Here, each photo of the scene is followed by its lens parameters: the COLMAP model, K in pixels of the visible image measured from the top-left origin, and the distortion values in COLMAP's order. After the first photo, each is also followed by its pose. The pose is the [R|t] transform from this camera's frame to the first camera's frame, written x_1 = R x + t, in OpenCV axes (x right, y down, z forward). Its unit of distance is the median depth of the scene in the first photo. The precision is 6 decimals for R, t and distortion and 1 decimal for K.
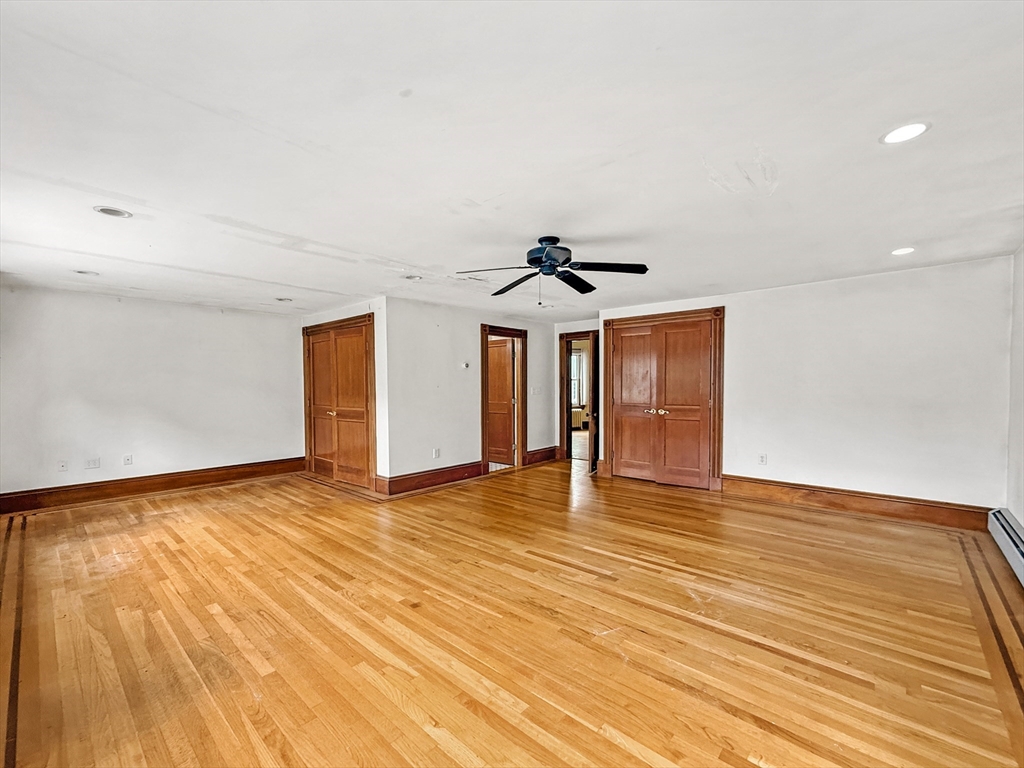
lens RADIAL K [[416.6, 0, 533.8], [0, 416.6, 389.7], [0, 0, 1]] dist [-0.000863, 0.000545]
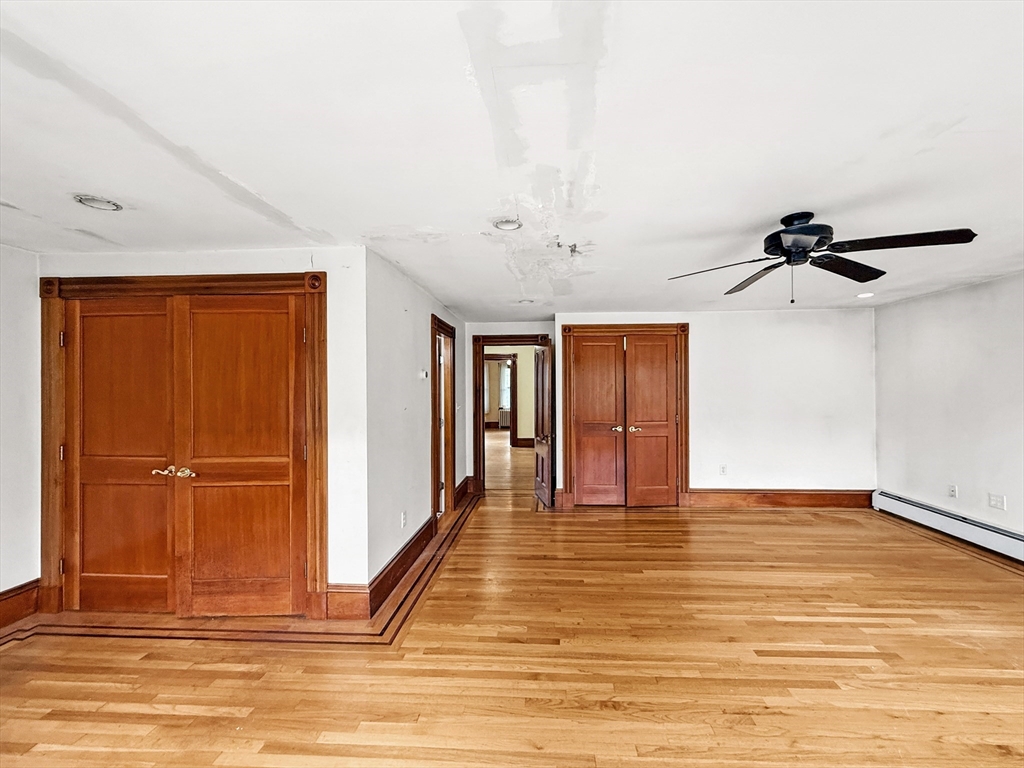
lens RADIAL K [[416.6, 0, 515.1], [0, 416.6, 383.3], [0, 0, 1]] dist [-0.000863, 0.000545]
pose [[0.805495, 0.008307, 0.592545, -0.508964], [0.007270, 0.999688, -0.023898, -0.032931], [-0.592558, 0.023558, 0.805183, 0.449866]]
